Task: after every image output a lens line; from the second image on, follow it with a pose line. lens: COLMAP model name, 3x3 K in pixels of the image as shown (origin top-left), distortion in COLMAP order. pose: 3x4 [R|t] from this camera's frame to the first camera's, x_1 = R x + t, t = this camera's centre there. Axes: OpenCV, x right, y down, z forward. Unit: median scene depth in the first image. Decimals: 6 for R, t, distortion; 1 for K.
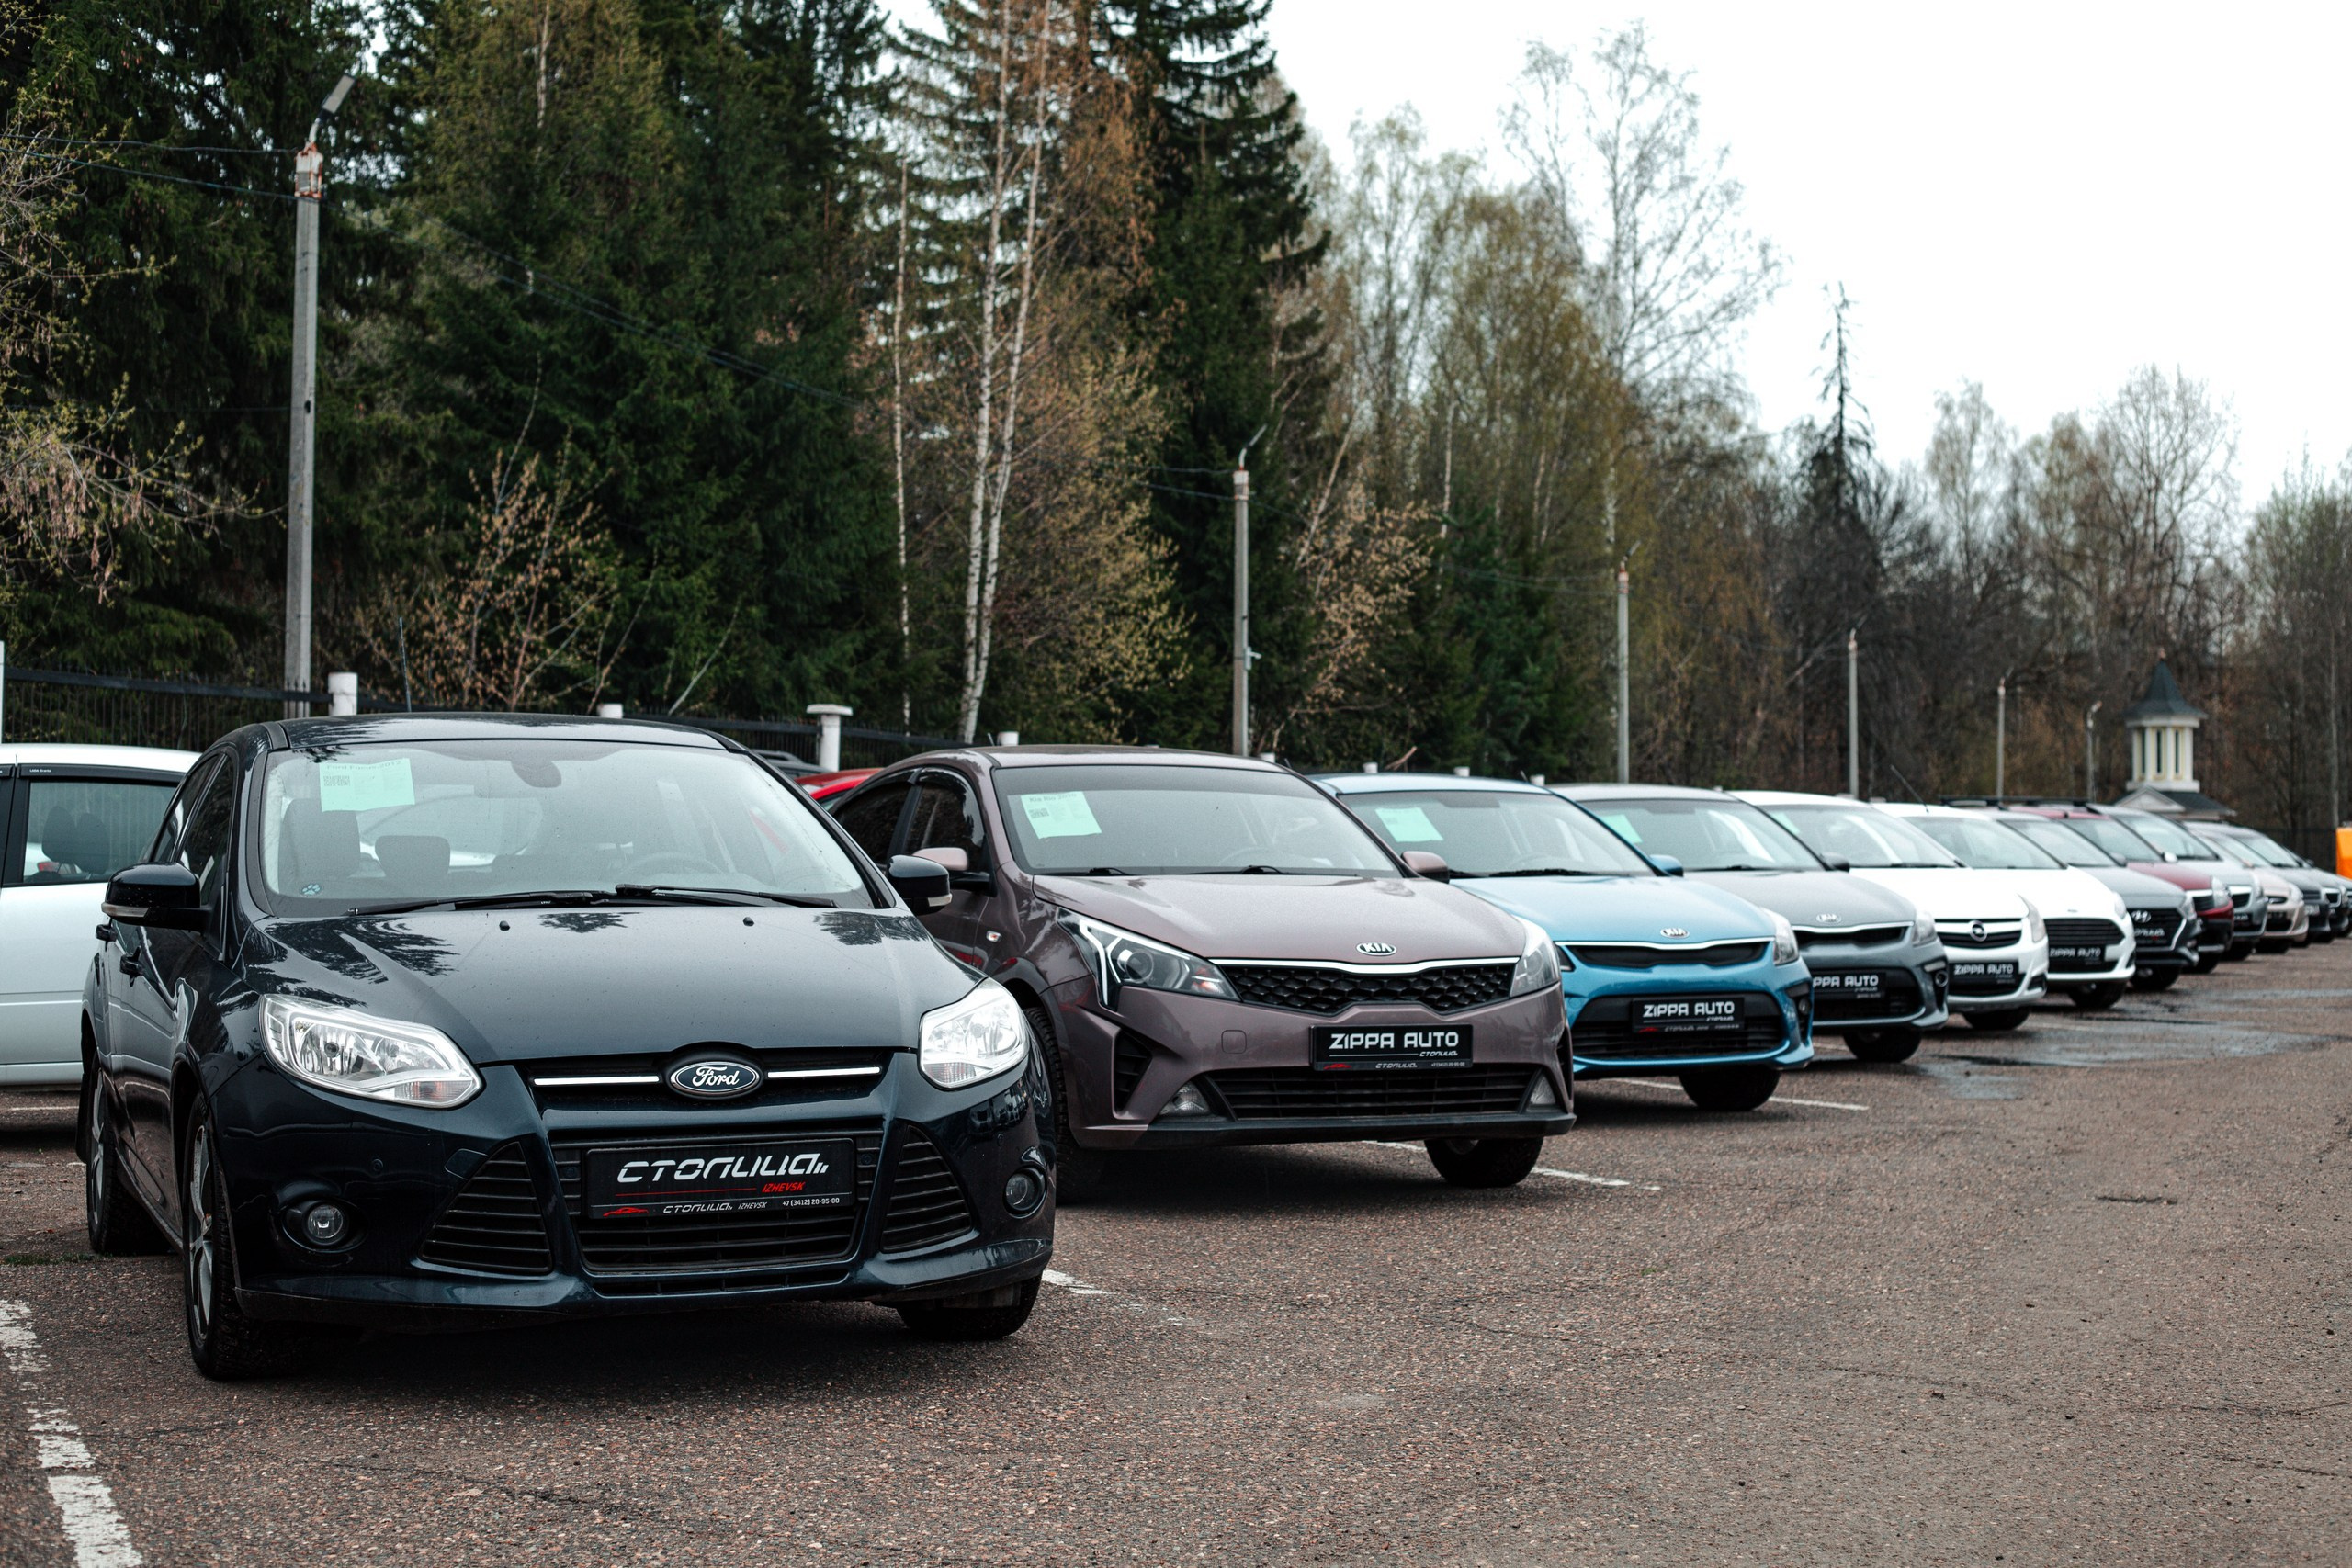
lens RADIAL K [[3429.7, 0, 1179.2], [0, 3429.7, 778.1], [0, 0, 1]] dist [-0.101107, 0.073303]
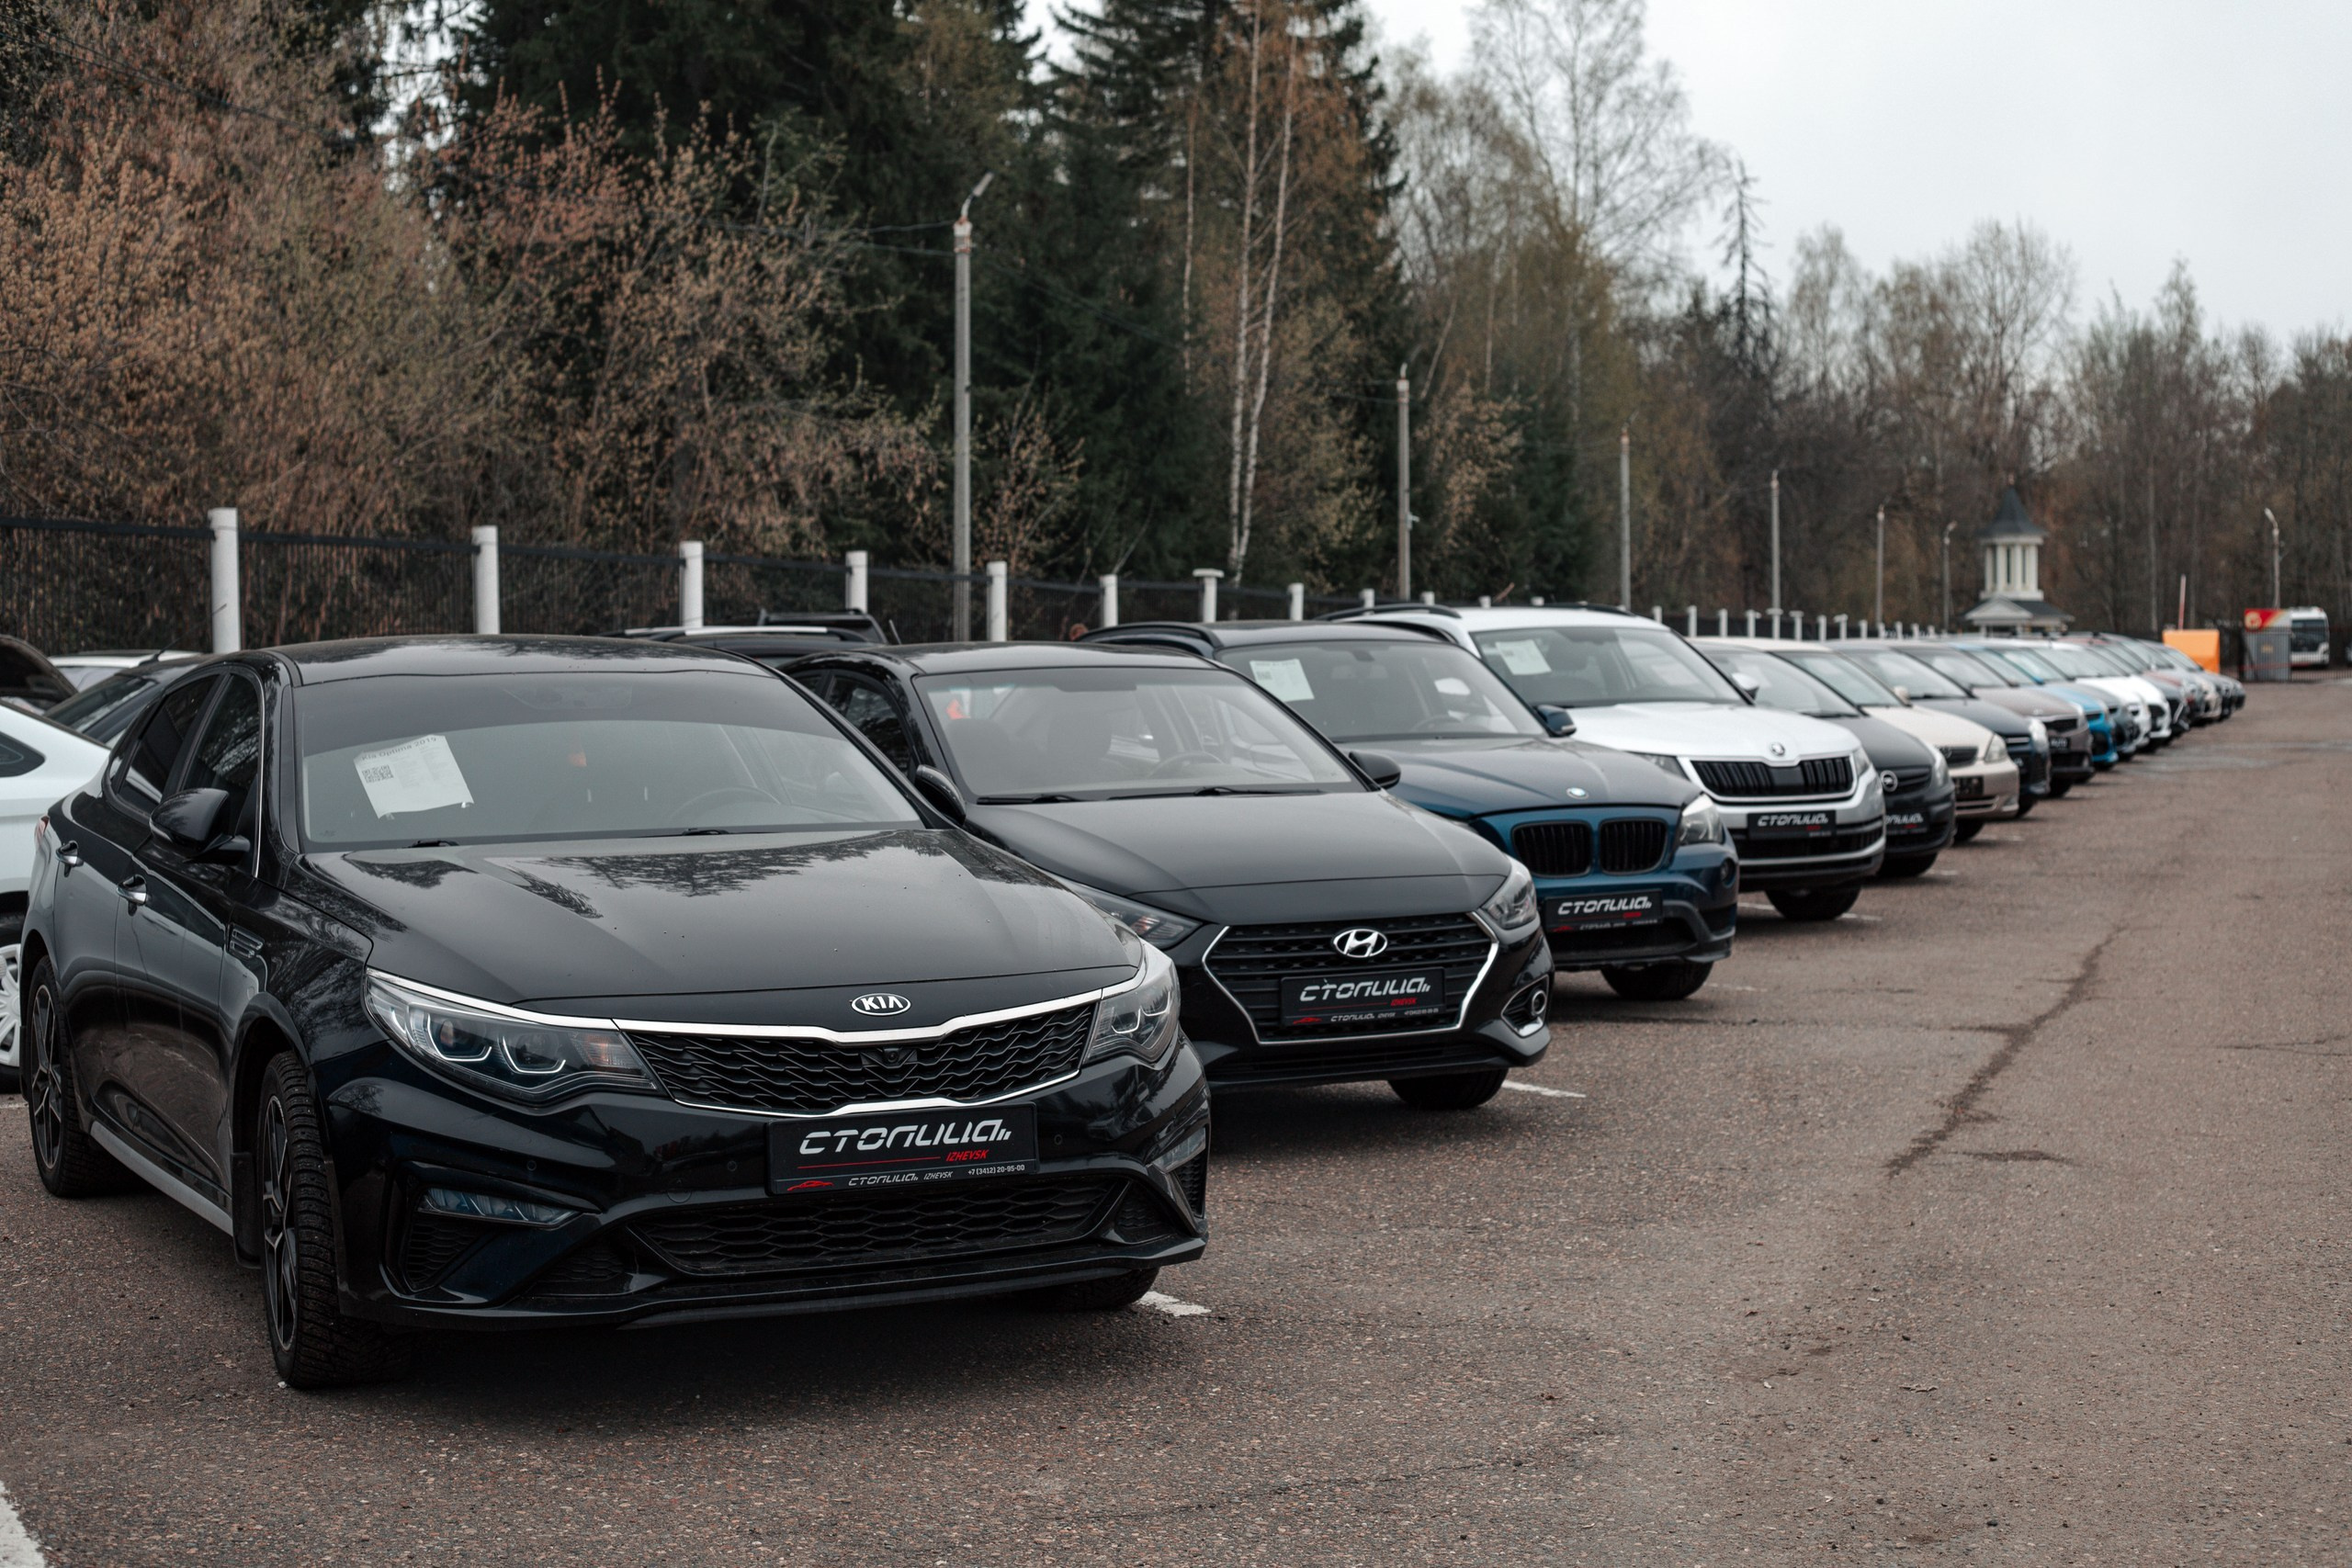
lens RADIAL K [[3429.7, 0, 1179.2], [0, 3429.7, 778.1], [0, 0, 1]] dist [-0.101107, 0.073303]
pose [[0.998068, -0.015317, 0.060210, -0.068777], [0.011883, 0.998305, 0.056977, -0.005512], [-0.060981, -0.056151, 0.996558, -0.150227]]
